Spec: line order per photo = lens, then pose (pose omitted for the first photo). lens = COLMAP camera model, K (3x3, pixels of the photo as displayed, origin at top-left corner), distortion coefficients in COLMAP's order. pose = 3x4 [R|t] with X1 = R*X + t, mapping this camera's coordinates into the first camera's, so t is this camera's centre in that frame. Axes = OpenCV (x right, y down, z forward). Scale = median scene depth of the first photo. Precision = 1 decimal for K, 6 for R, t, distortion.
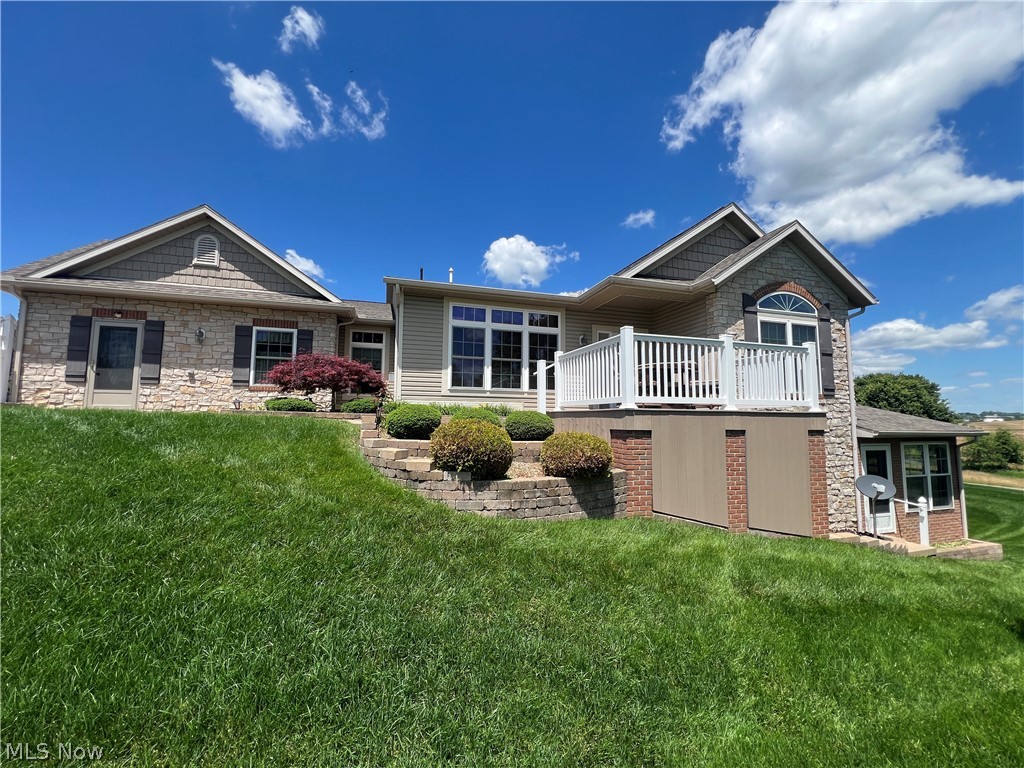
lens RADIAL K [[409.4, 0, 508.9], [0, 409.4, 381.4], [0, 0, 1]] dist [-0.004953, 0.001450]
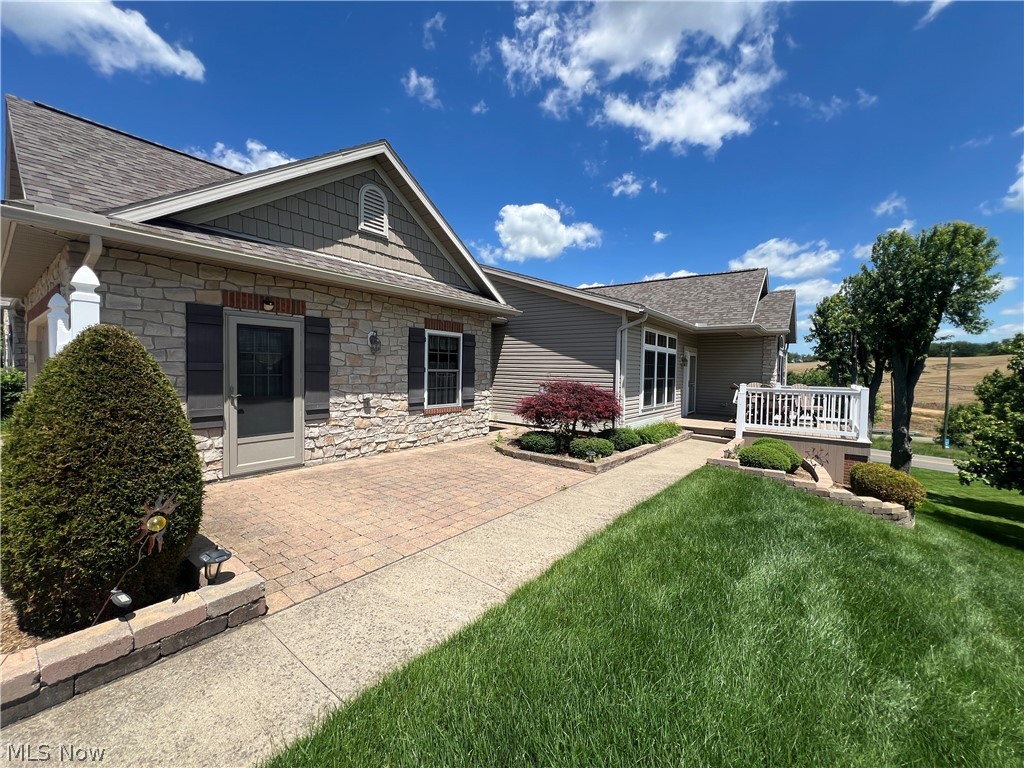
lens RADIAL K [[409.4, 0, 510.3], [0, 409.4, 381.5], [0, 0, 1]] dist [-0.004953, 0.001450]
pose [[0.813842, -0.008907, 0.581018, -1.008026], [-0.065849, 0.992028, 0.107444, -0.140587], [-0.577343, -0.125702, 0.806768, 0.323646]]
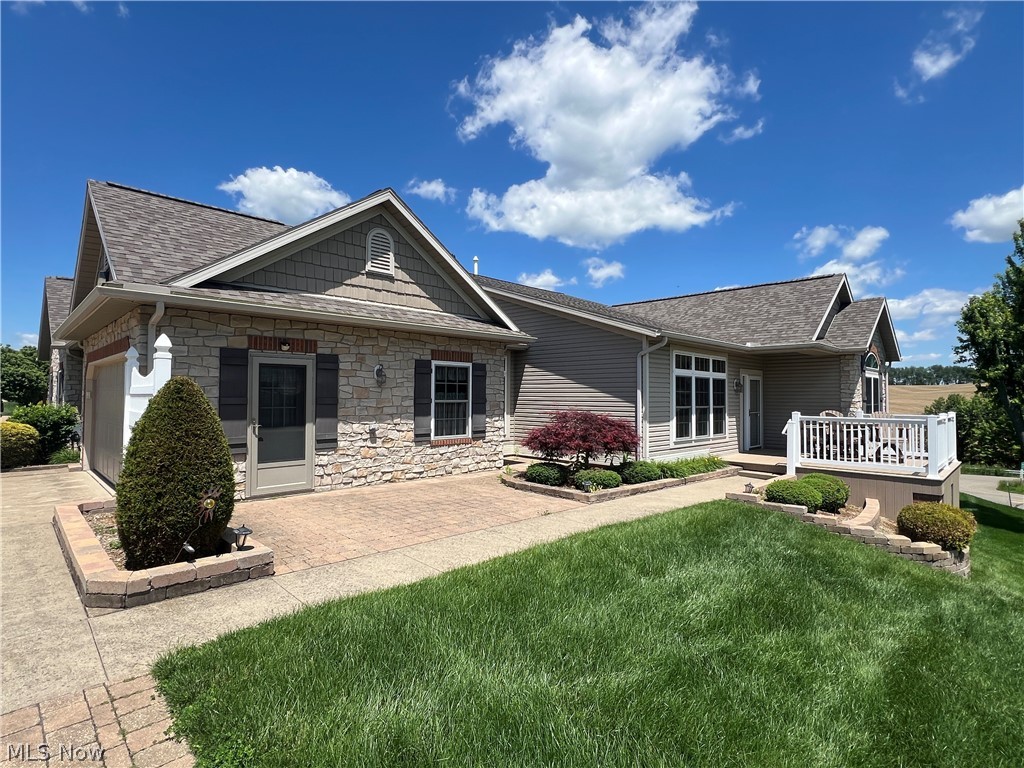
lens RADIAL K [[518.3, 0, 509.1], [0, 518.3, 380.9], [0, 0, 1]] dist [-0.003472, 0.001216]
pose [[0.886206, 0.011832, 0.463140, -1.015522], [-0.041635, 0.997663, 0.054179, -0.166681], [-0.461417, -0.067296, 0.884627, 0.099361]]
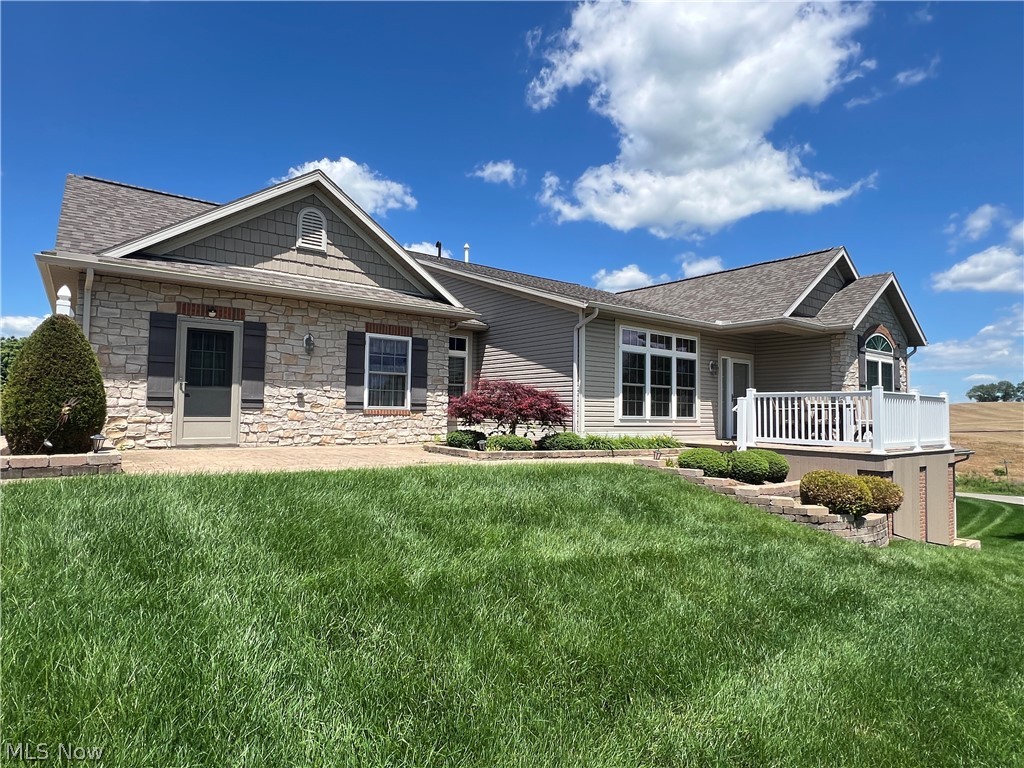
lens RADIAL K [[566.9, 0, 508.2], [0, 566.9, 383.1], [0, 0, 1]] dist [-0.003494, -0.000632]
pose [[0.939449, 0.025026, 0.341773, -0.798380], [-0.040572, 0.998438, 0.038413, -0.098308], [-0.340278, -0.049953, 0.938997, -0.127077]]
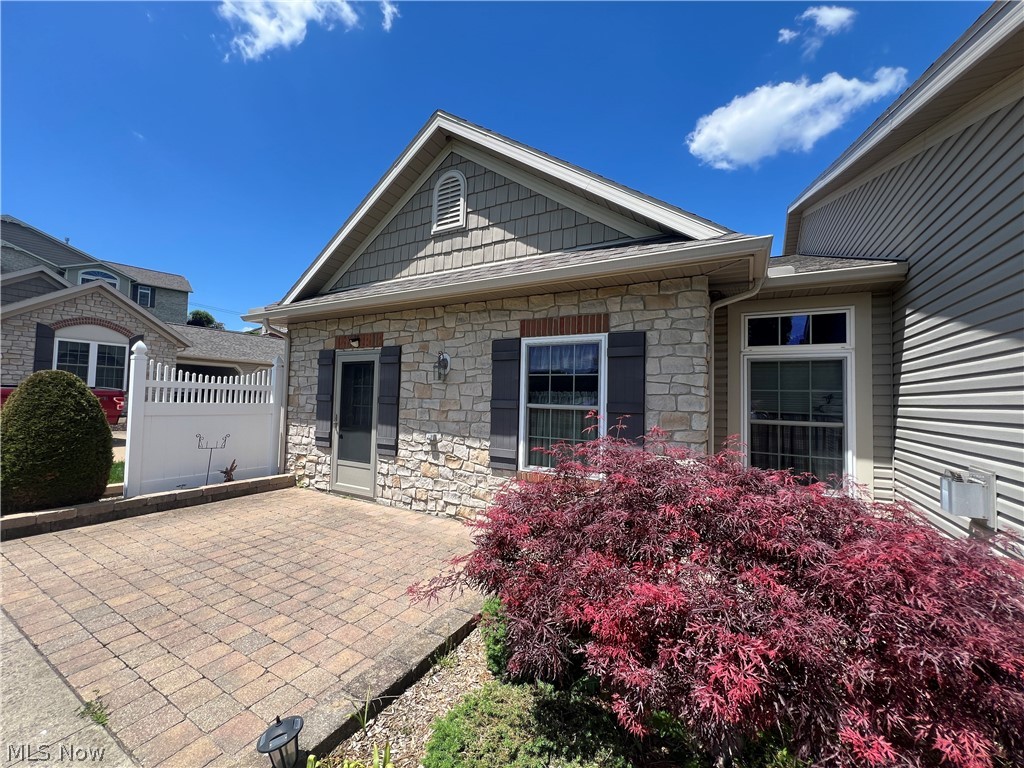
lens RADIAL K [[409.4, 0, 510.0], [0, 409.4, 381.8], [0, 0, 1]] dist [-0.004953, 0.001450]
pose [[0.683284, -0.019909, -0.729882, -0.328104], [0.044002, 0.998934, 0.013944, -0.100413], [0.728826, -0.041644, 0.683431, 0.733037]]
